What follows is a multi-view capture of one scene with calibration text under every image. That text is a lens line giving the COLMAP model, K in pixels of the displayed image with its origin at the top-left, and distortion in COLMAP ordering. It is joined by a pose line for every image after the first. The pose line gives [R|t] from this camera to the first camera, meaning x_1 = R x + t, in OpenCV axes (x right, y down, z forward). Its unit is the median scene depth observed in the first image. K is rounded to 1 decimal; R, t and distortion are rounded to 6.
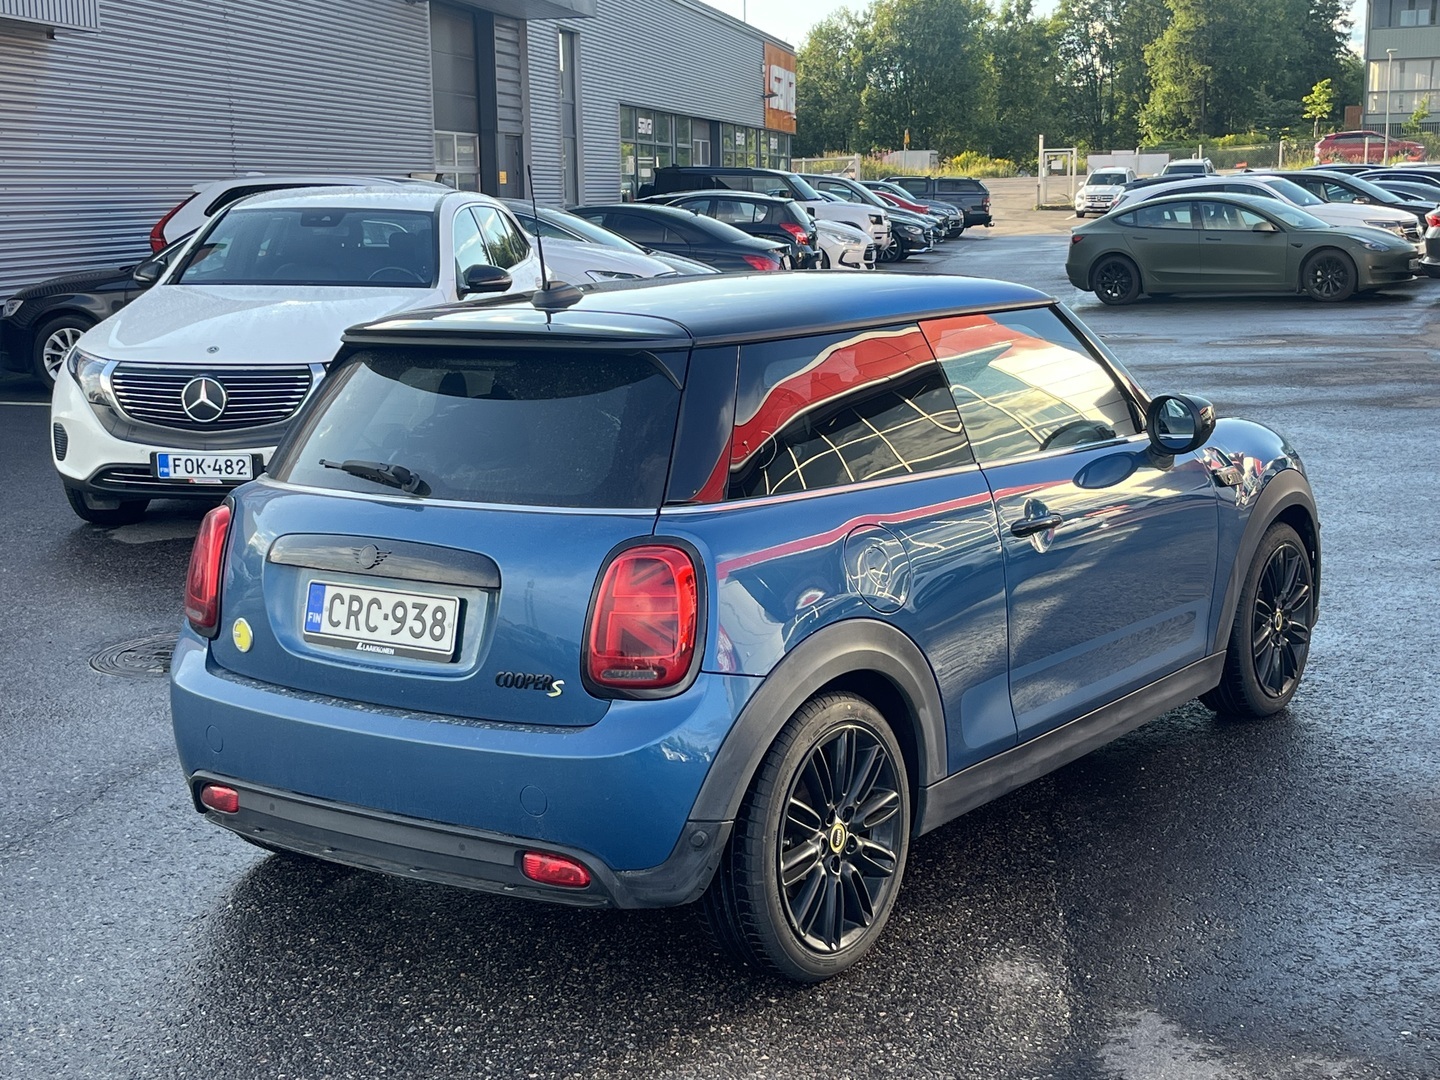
lens RADIAL K [[2006.5, 0, 720.0], [0, 2006.5, 540.0], [0, 0, 1]] dist [0.117870, -0.289320]
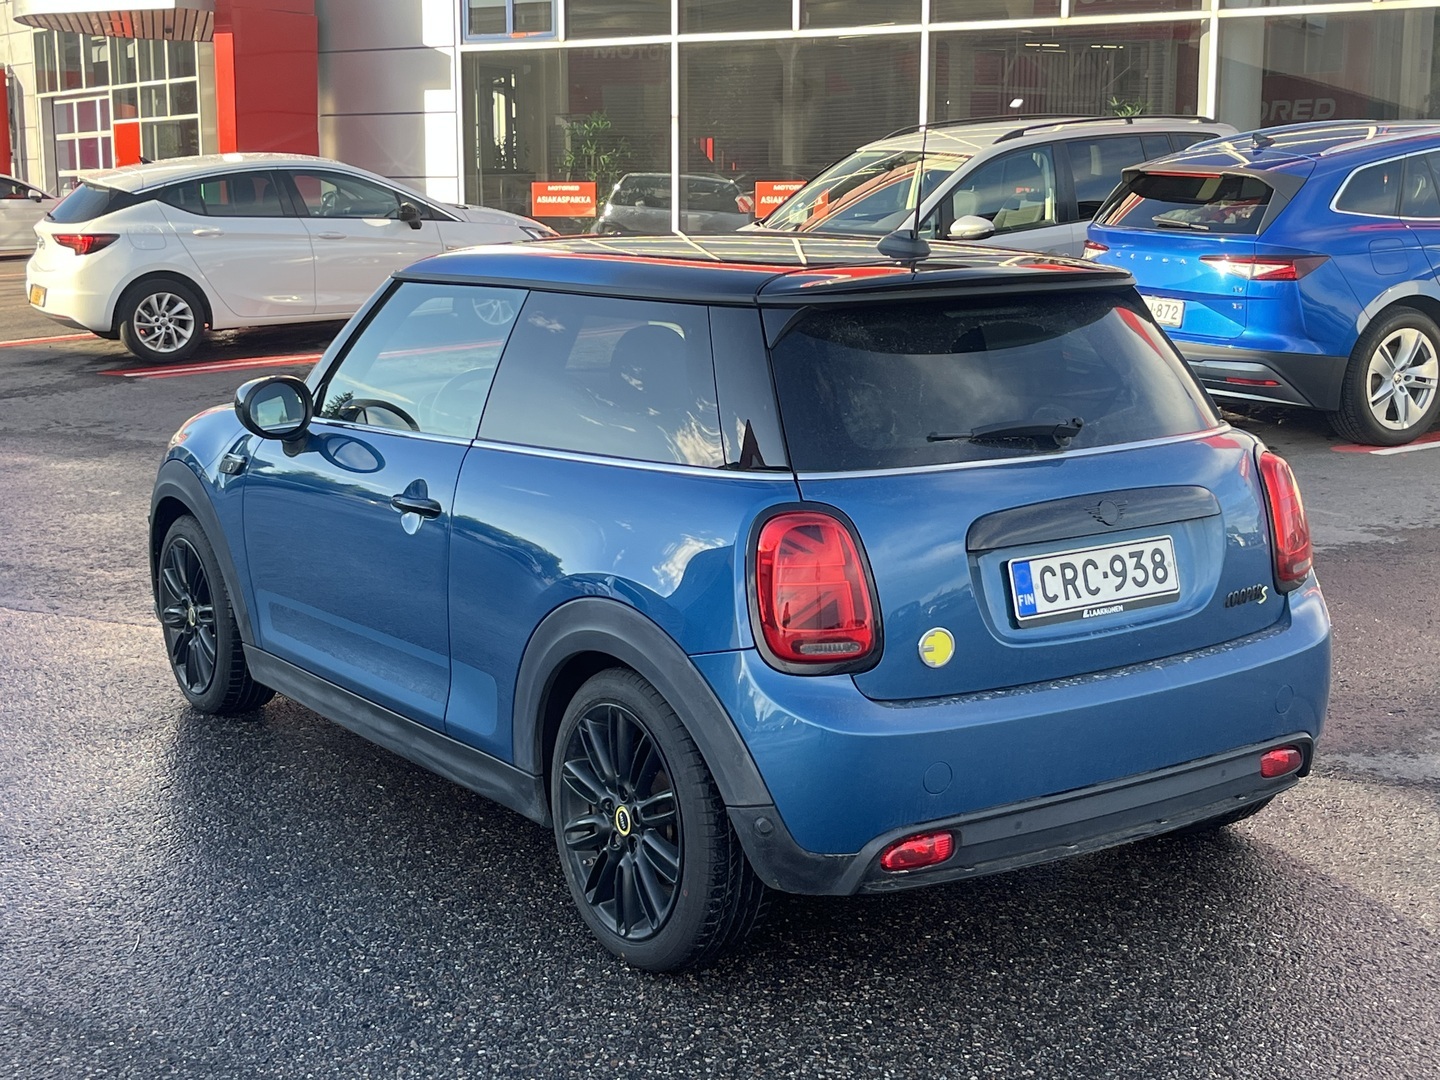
lens RADIAL K [[2006.5, 0, 720.0], [0, 2006.5, 540.0], [0, 0, 1]] dist [0.117870, -0.289320]
pose [[0.347388, -0.144320, 0.926549, -1.083996], [0.160451, 0.982662, 0.092902, -0.093286], [-0.923892, 0.116393, 0.364521, 0.805734]]
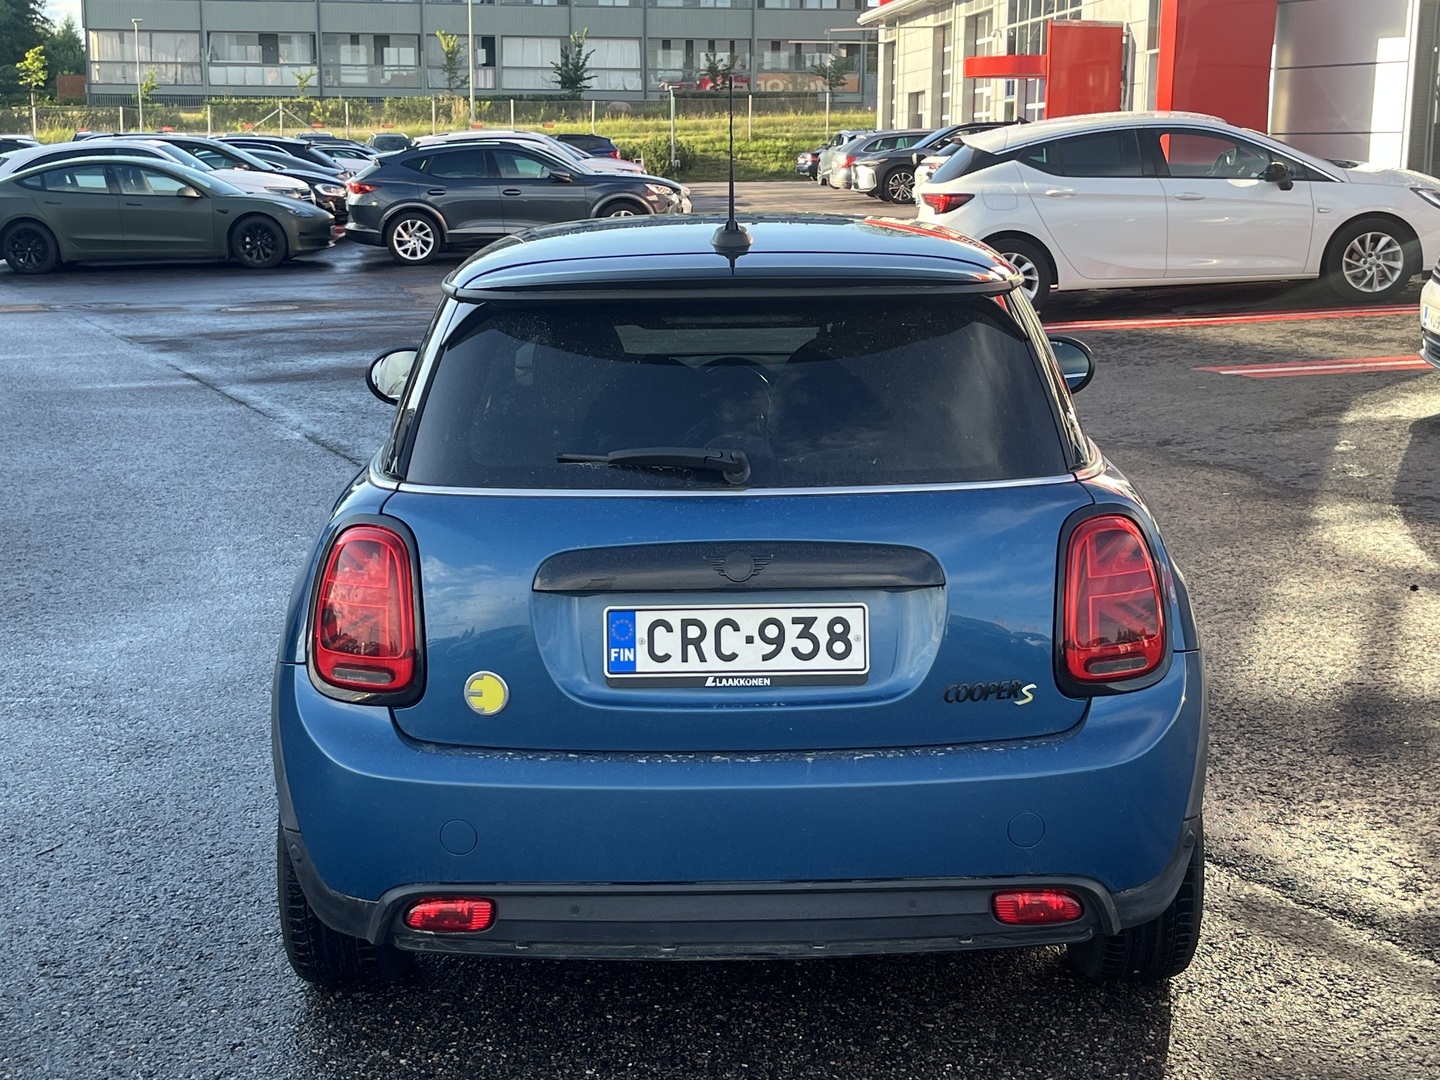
lens RADIAL K [[2006.5, 0, 720.0], [0, 2006.5, 540.0], [0, 0, 1]] dist [0.117870, -0.289320]
pose [[0.812449, -0.095559, 0.575149, -0.616252], [0.087799, 0.995280, 0.041338, -0.034168], [-0.576384, 0.016913, 0.817004, 0.352217]]
